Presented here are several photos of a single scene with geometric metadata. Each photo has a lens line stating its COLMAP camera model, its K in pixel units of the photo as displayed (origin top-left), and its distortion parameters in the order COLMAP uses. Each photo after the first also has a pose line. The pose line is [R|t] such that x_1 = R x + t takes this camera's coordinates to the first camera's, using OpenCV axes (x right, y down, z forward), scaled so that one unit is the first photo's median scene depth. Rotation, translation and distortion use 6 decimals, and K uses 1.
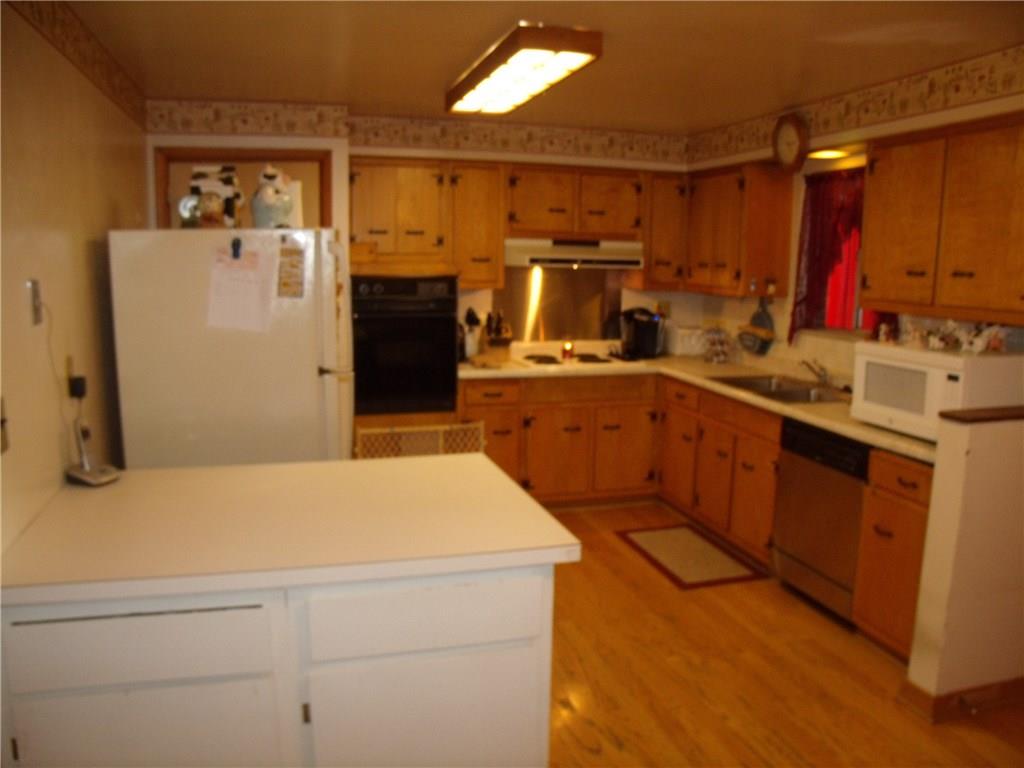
lens RADIAL K [[833.7, 0, 510.2], [0, 833.7, 381.1], [0, 0, 1]] dist [-0.116412, 0.024033]
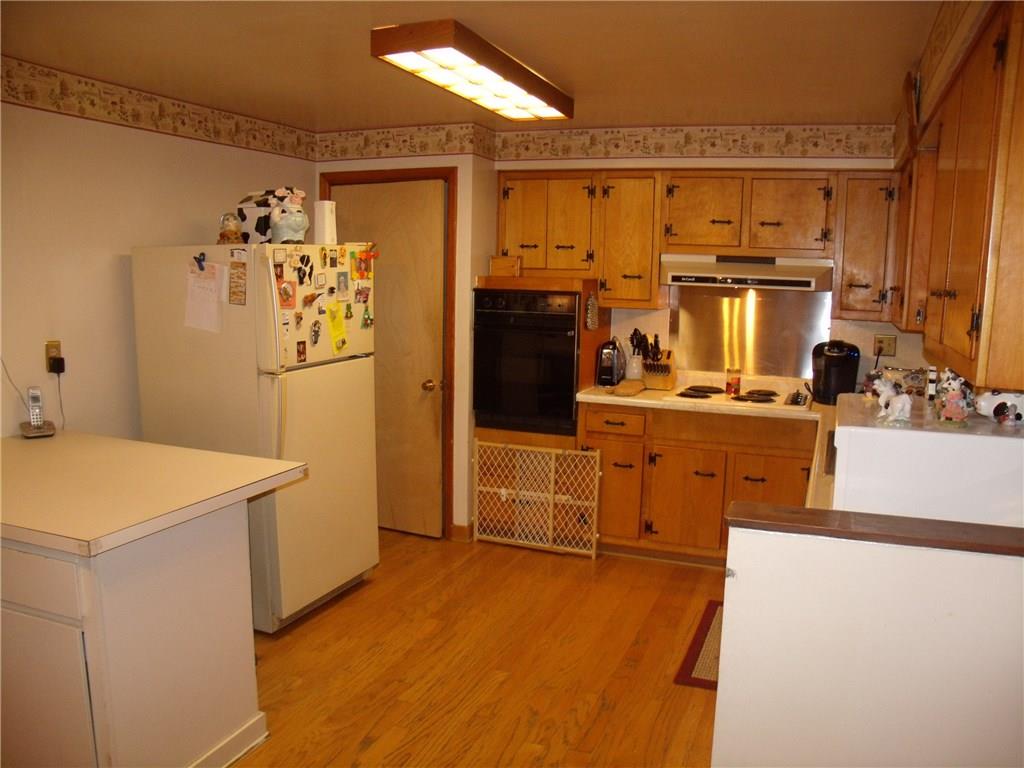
lens RADIAL K [[833.7, 0, 508.7], [0, 833.7, 388.3], [0, 0, 1]] dist [-0.116412, 0.024033]
pose [[0.796490, 0.093801, -0.597331, 0.432757], [-0.101418, 0.994623, 0.020957, -0.029401], [0.596085, 0.043888, 0.801721, 0.194016]]
